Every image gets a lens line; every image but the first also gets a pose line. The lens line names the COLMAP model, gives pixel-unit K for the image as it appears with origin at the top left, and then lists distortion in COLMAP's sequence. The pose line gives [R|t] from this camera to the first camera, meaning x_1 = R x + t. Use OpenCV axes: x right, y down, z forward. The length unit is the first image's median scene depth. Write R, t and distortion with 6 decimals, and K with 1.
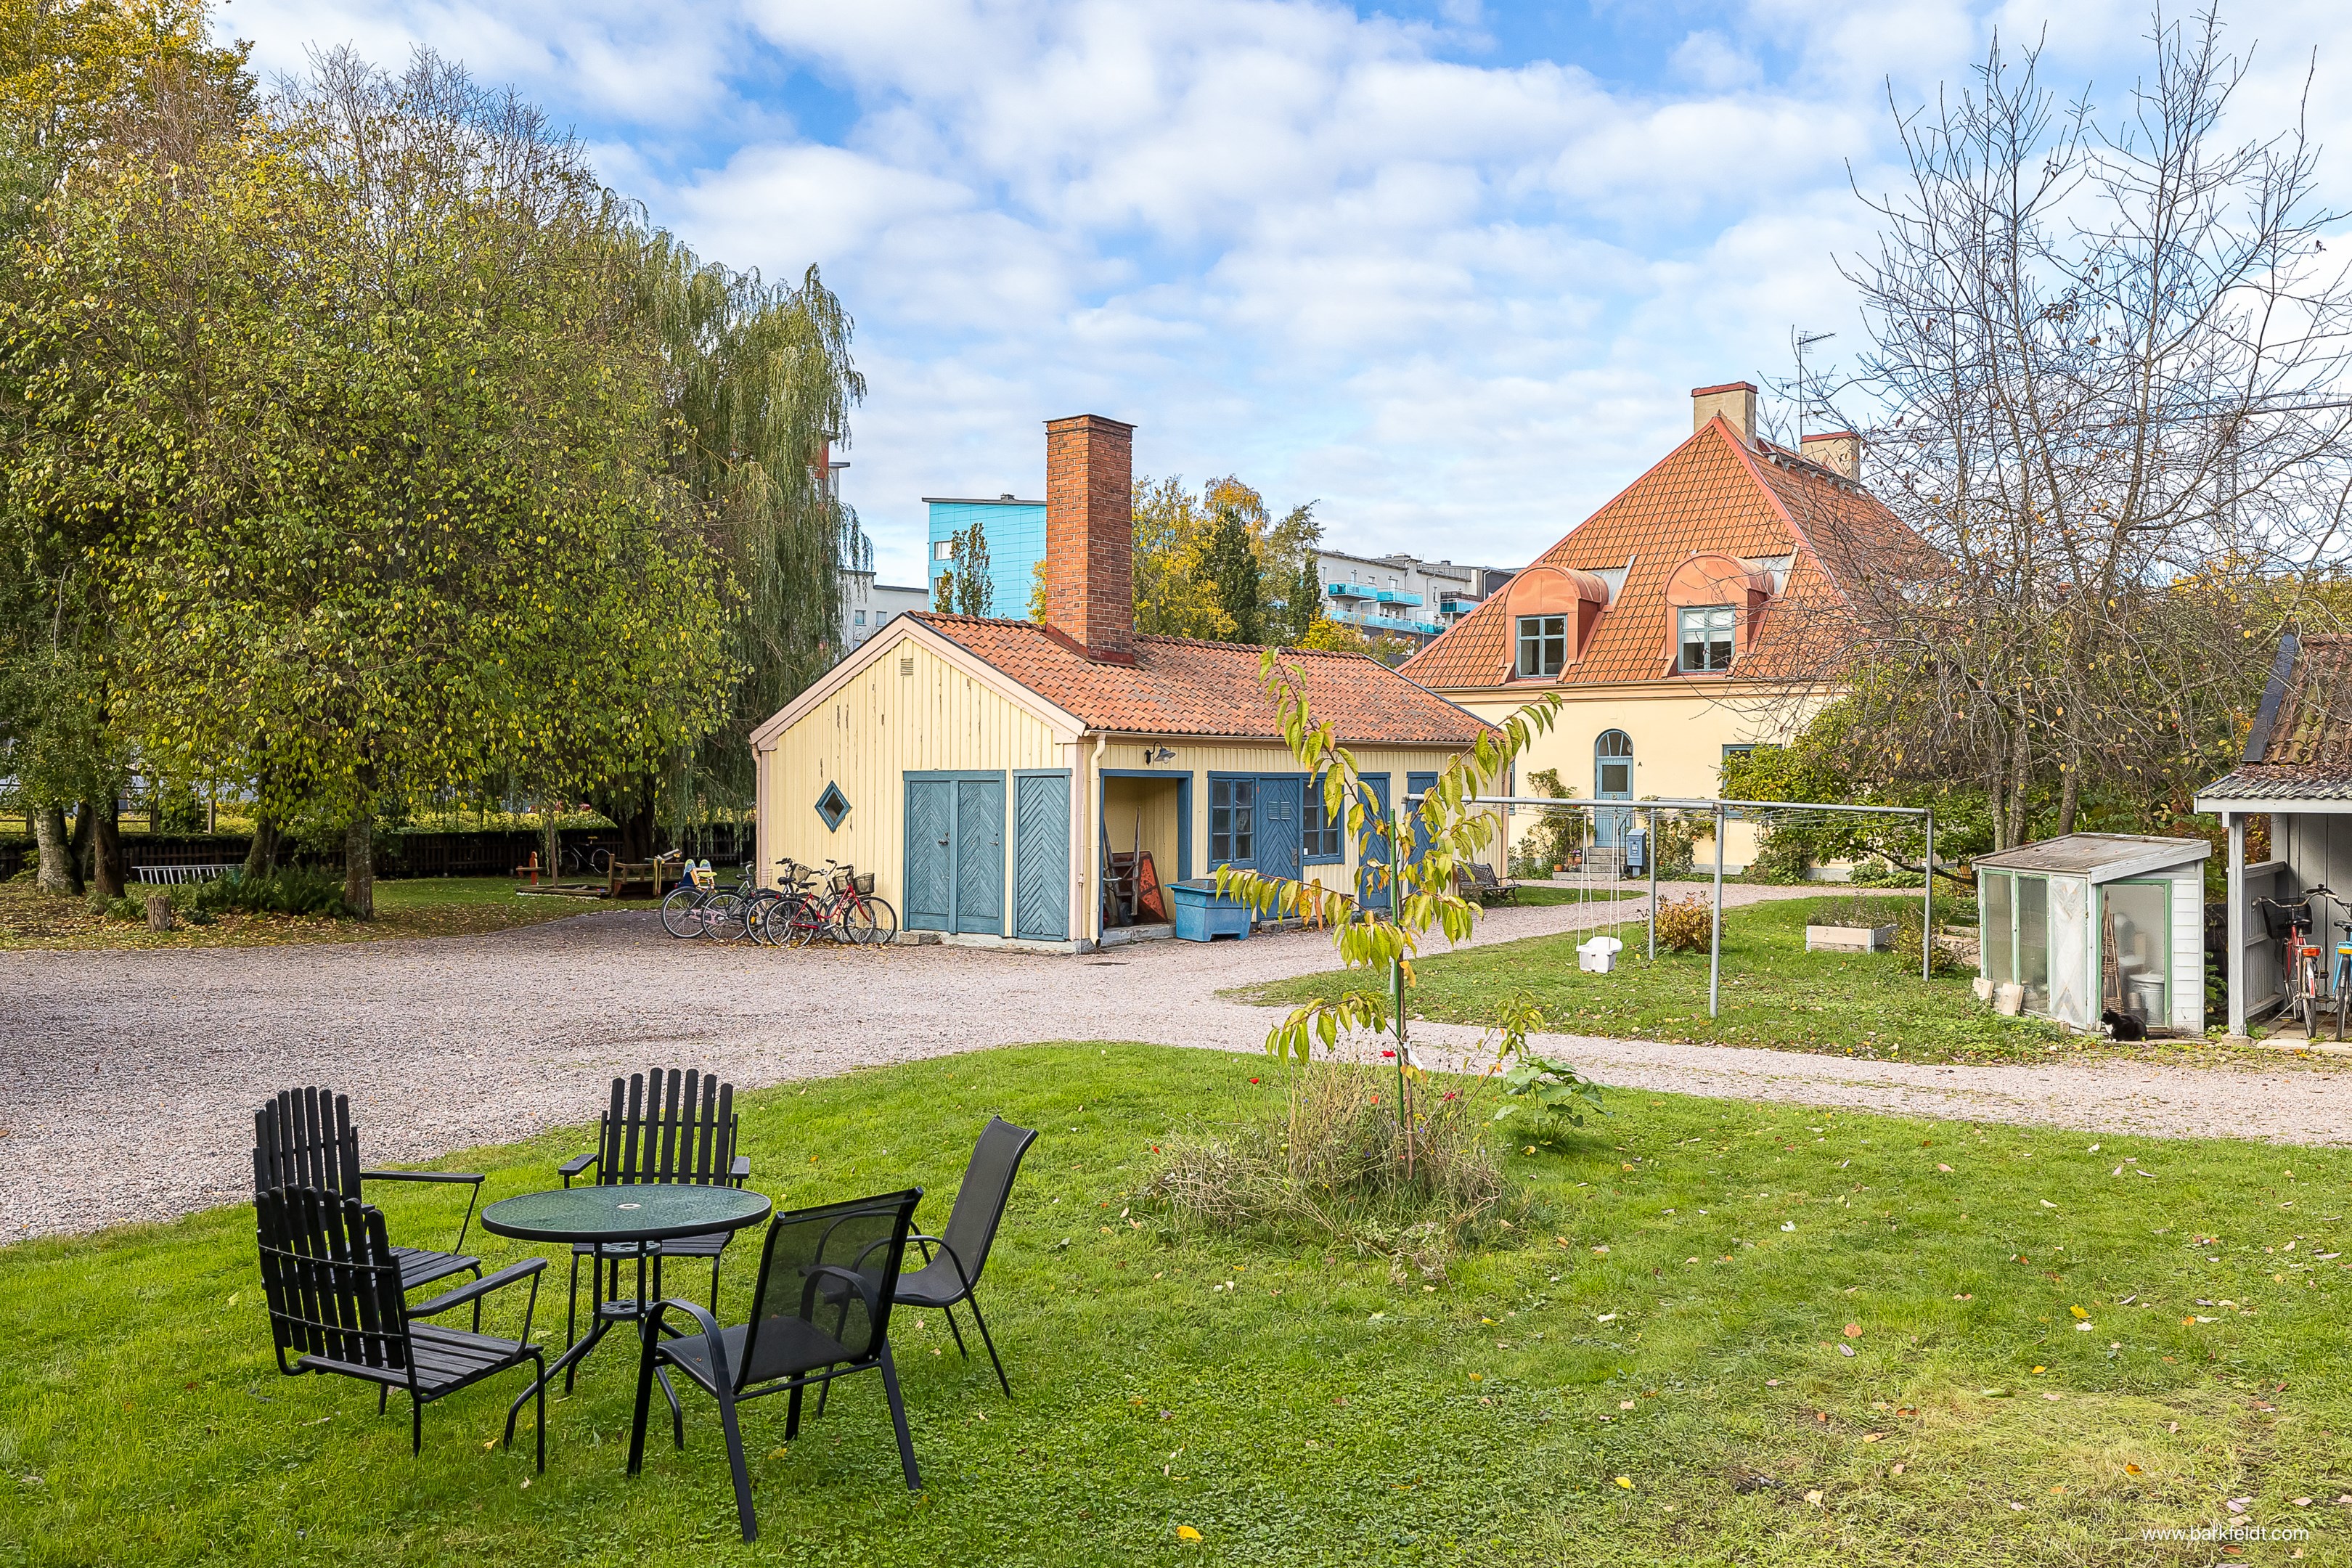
lens RADIAL K [[1784.4, 0, 1152.2], [0, 1784.4, 784.0], [0, 0, 1]] dist [0.007766, -0.005161]
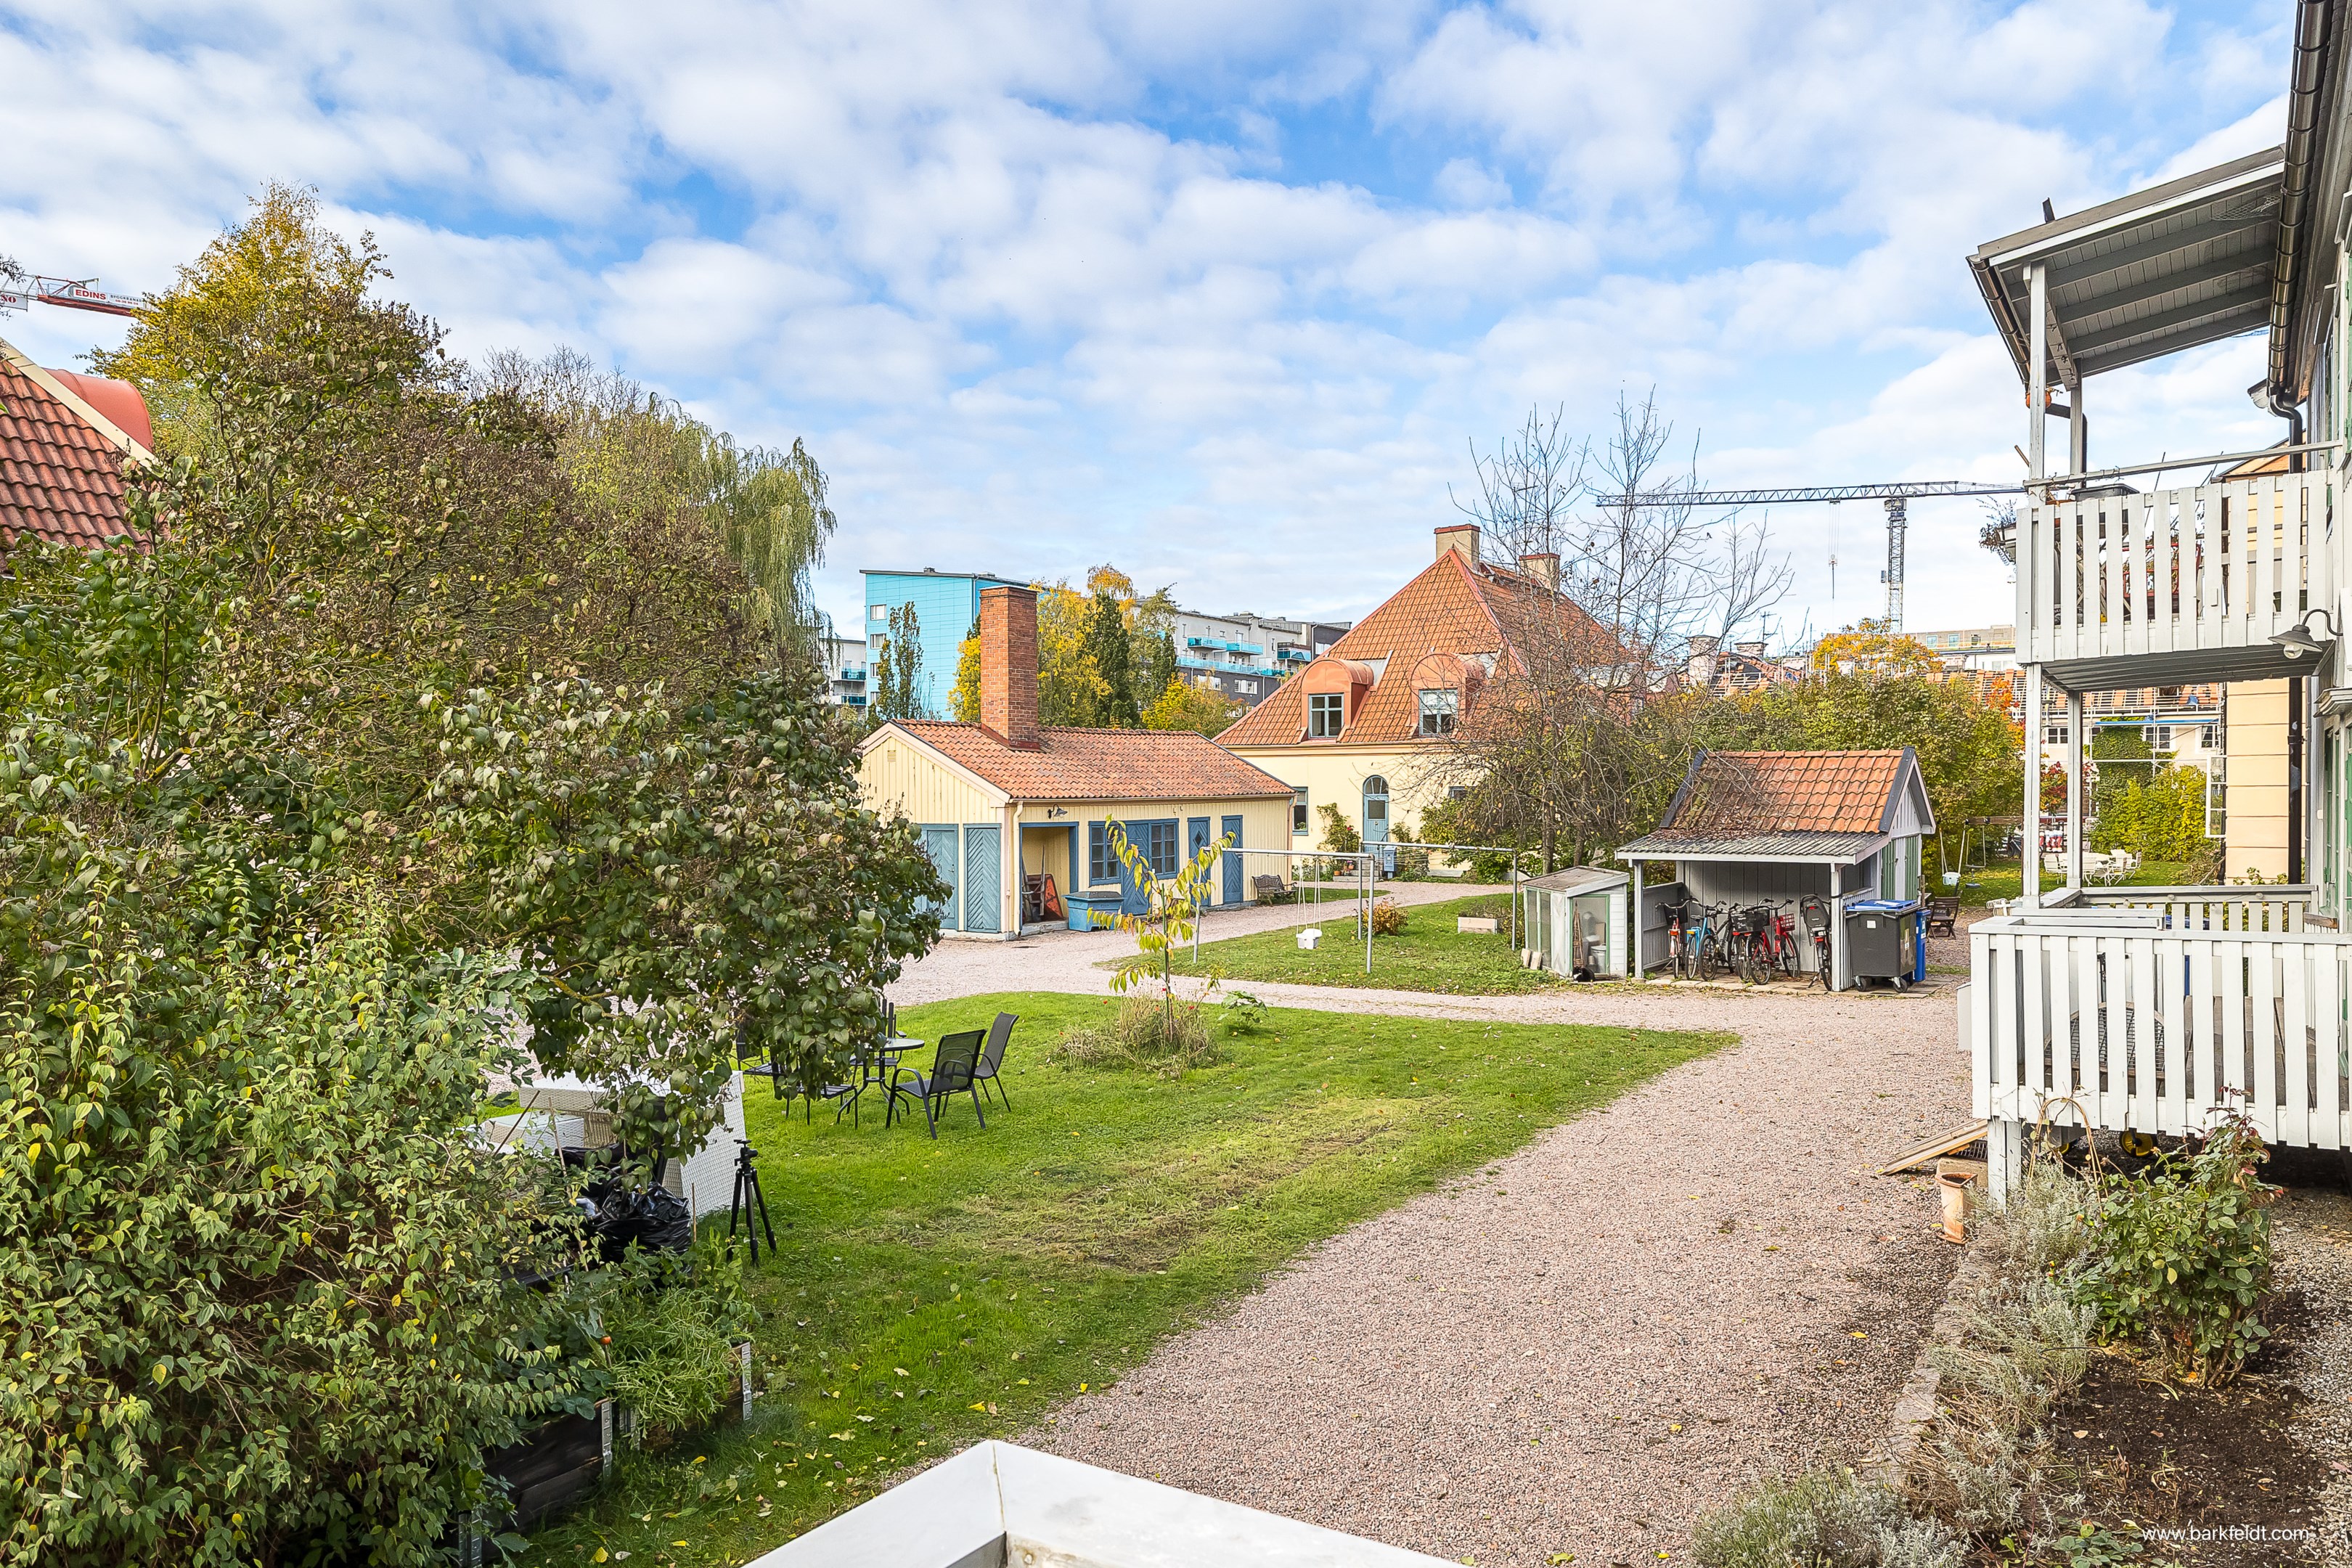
lens RADIAL K [[1564.6, 0, 1150.8], [0, 1564.6, 838.1], [0, 0, 1]] dist [-0.002755, -0.002742]
pose [[0.997746, -0.010521, 0.066267, -0.004664], [0.008149, 0.999320, 0.035967, -0.038516], [-0.066600, -0.035346, 0.997153, -0.333027]]
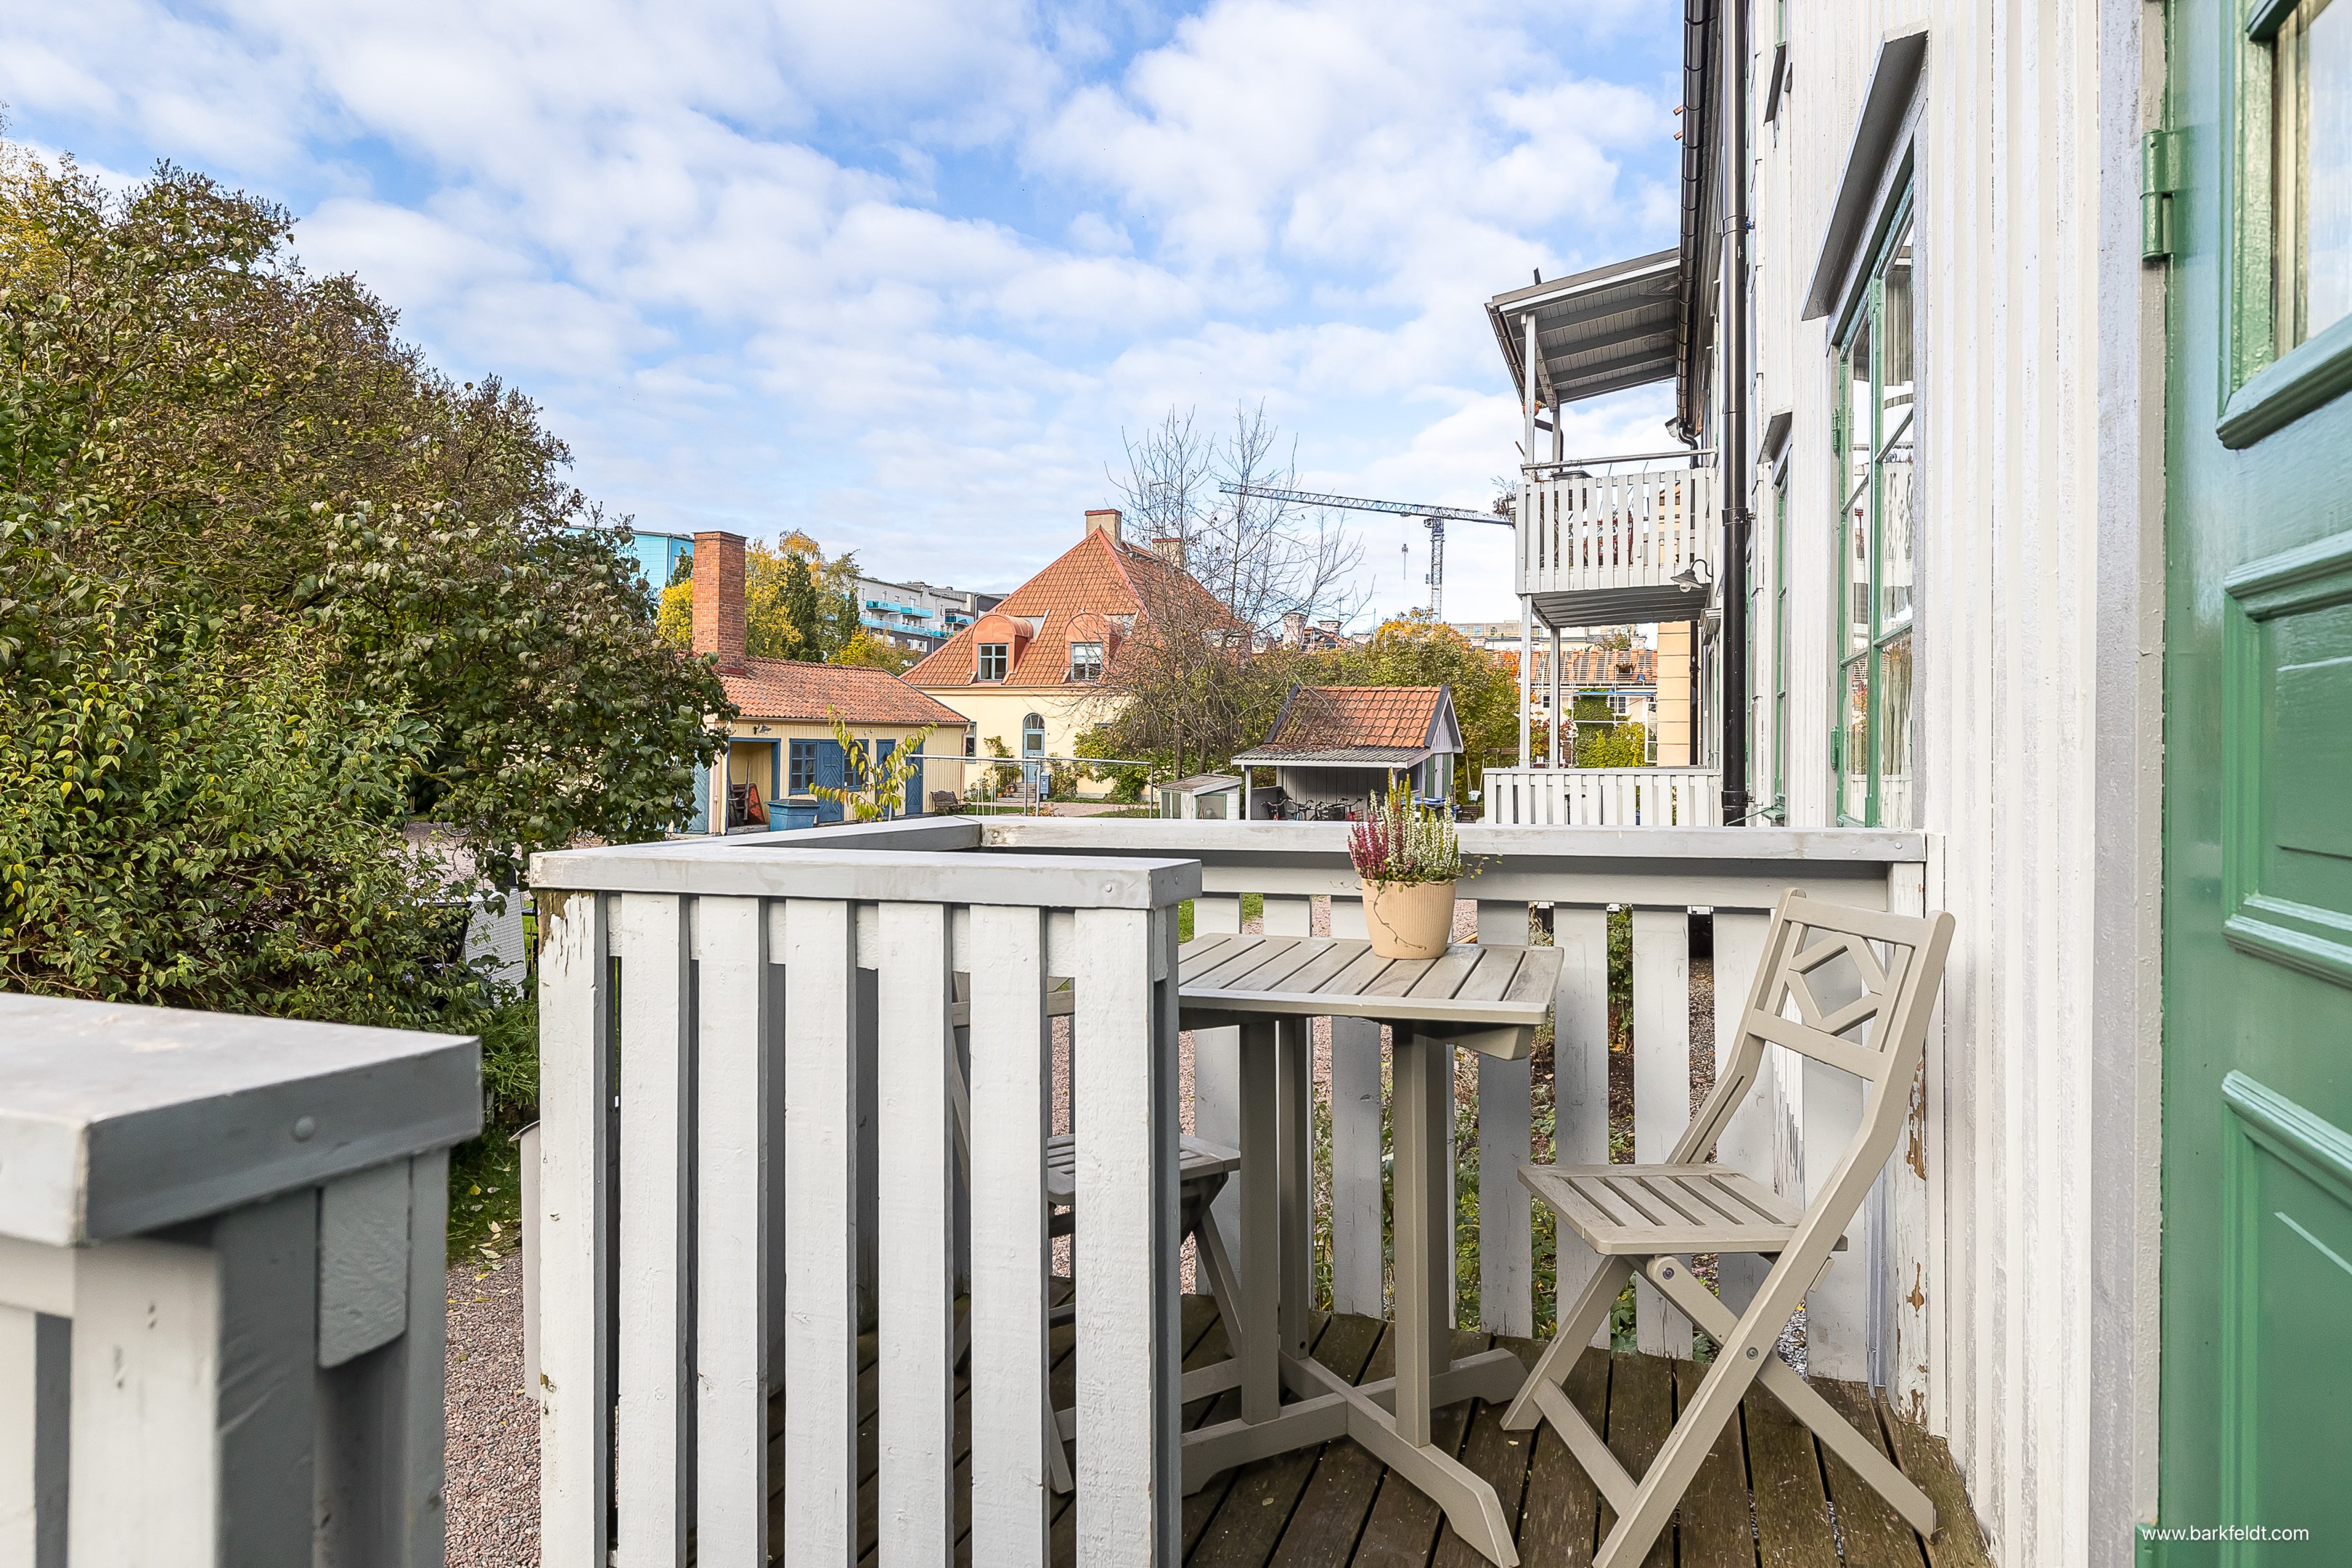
lens RADIAL K [[1358.8, 0, 1183.8], [0, 1358.8, 760.1], [0, 0, 1]] dist [0.011866, -0.013543]
pose [[0.946684, 0.005892, 0.322108, -0.031305], [-0.011179, 0.999831, 0.014568, -0.009126], [-0.321968, -0.017392, 0.946591, -0.380976]]
